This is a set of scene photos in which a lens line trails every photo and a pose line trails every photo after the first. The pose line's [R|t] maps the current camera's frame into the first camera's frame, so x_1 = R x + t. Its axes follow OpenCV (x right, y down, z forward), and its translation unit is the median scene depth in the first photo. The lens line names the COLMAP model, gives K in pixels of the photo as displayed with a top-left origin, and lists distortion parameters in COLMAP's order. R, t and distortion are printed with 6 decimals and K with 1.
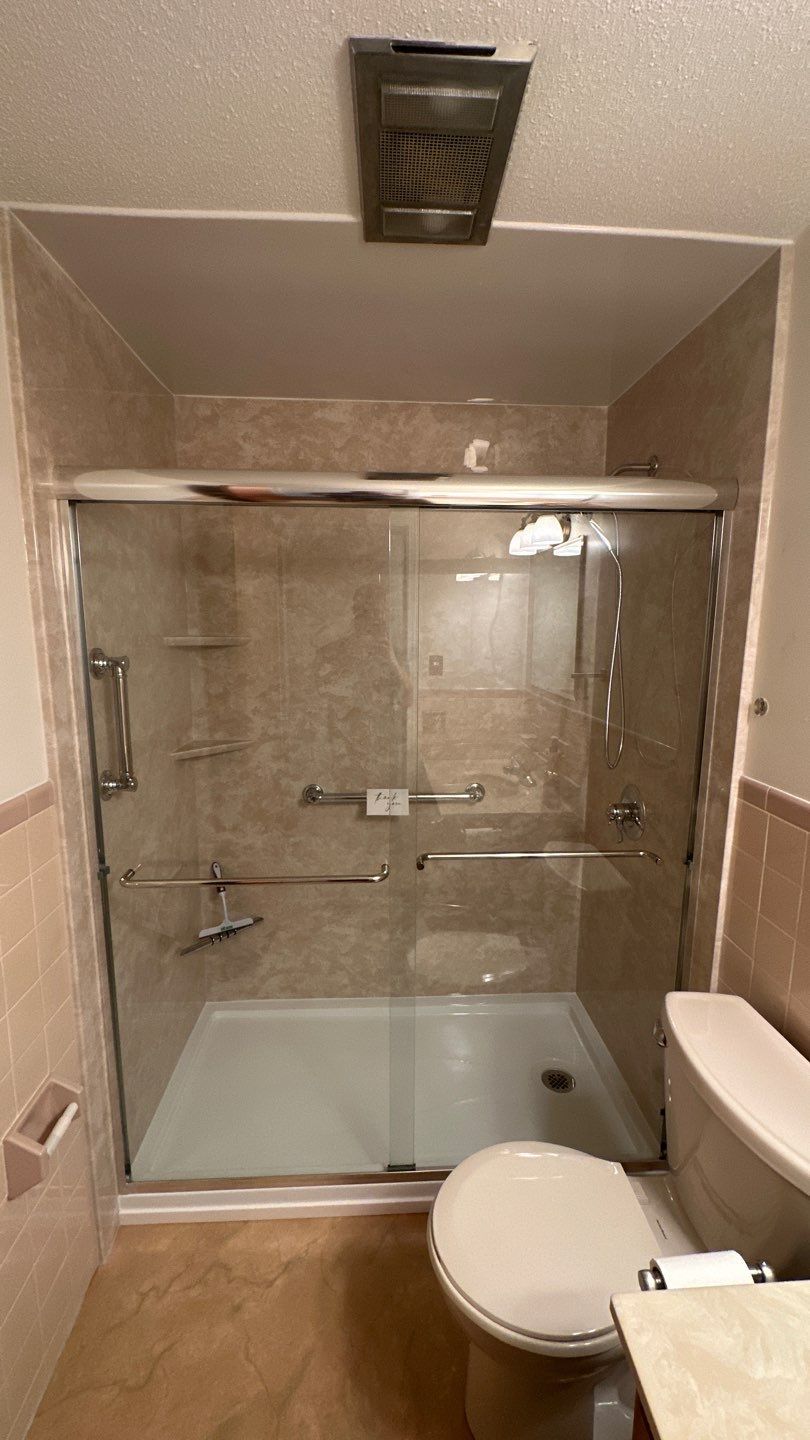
lens RADIAL K [[583.7, 0, 408.5], [0, 583.7, 717.9], [0, 0, 1]] dist [0.001725, 0.000447]
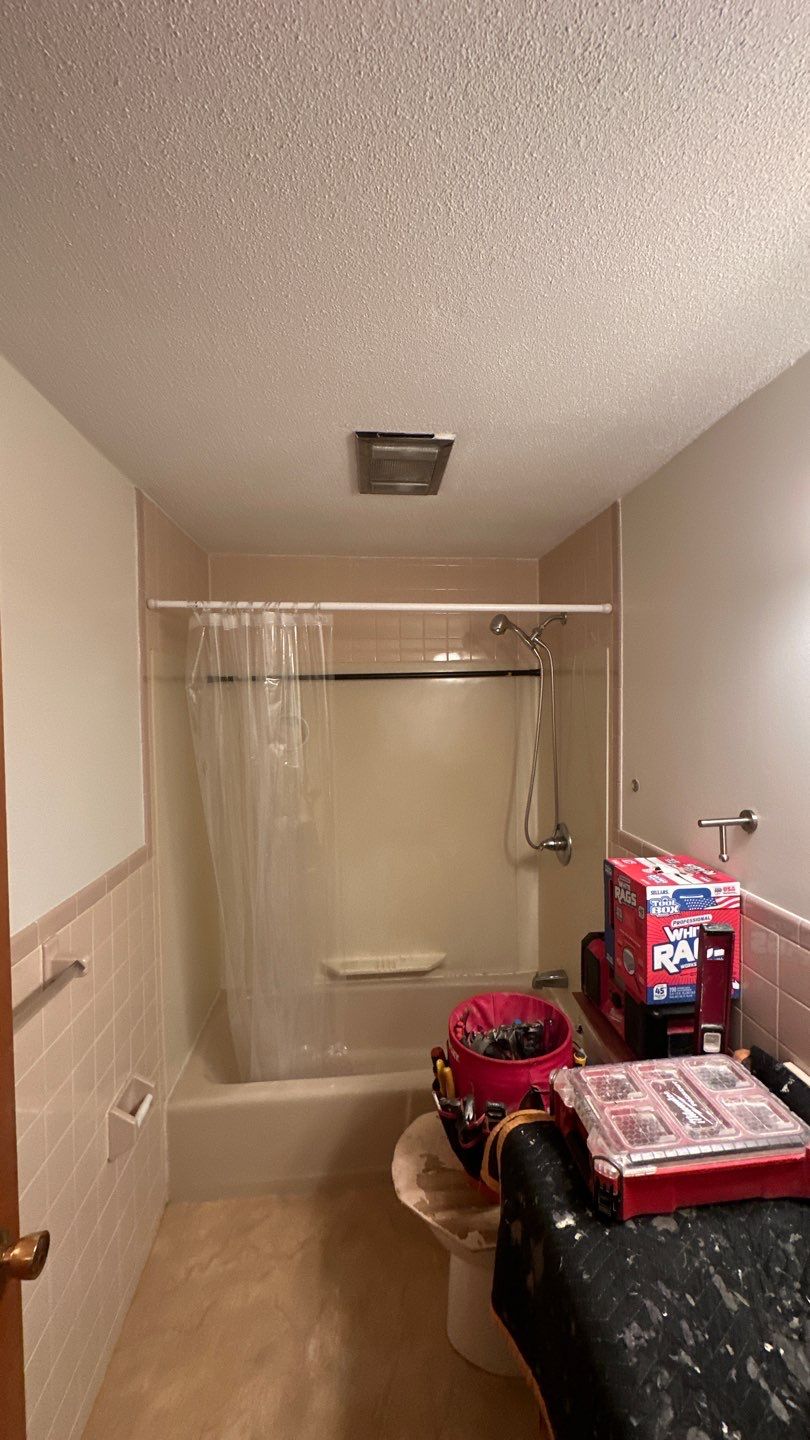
lens RADIAL K [[583.7, 0, 413.0], [0, 583.7, 722.6], [0, 0, 1]] dist [0.001725, 0.000447]
pose [[0.998979, -0.018389, 0.041271, -0.007280], [0.023447, 0.991801, -0.125623, -0.004231], [-0.038623, 0.126462, 0.991219, -0.420276]]
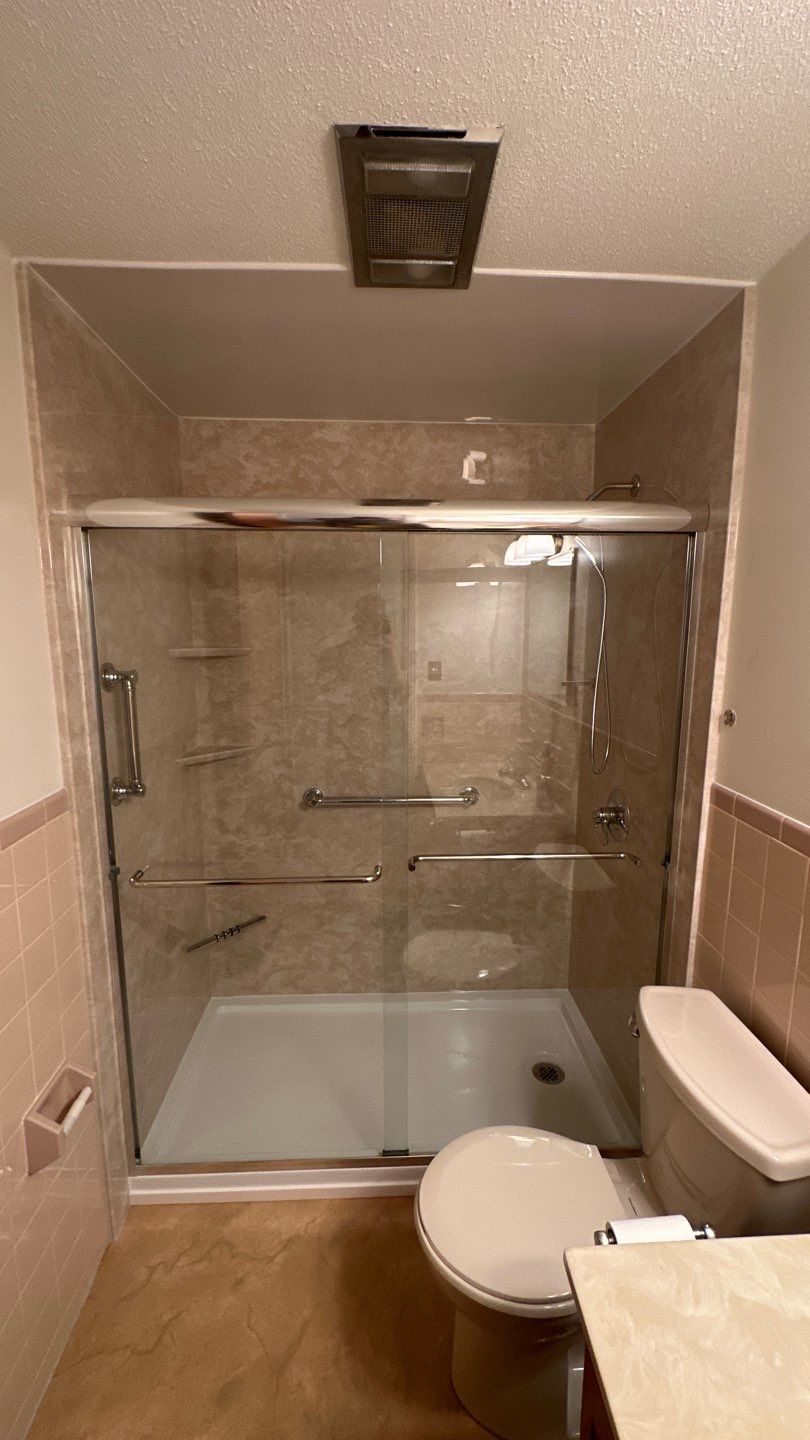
lens RADIAL K [[583.7, 0, 409.0], [0, 583.7, 718.3], [0, 0, 1]] dist [0.001725, 0.000447]
pose [[0.999953, -0.002017, -0.009437, 0.028457], [0.002030, 0.999997, 0.001328, -0.019981], [0.009434, -0.001347, 0.999955, -0.064633]]
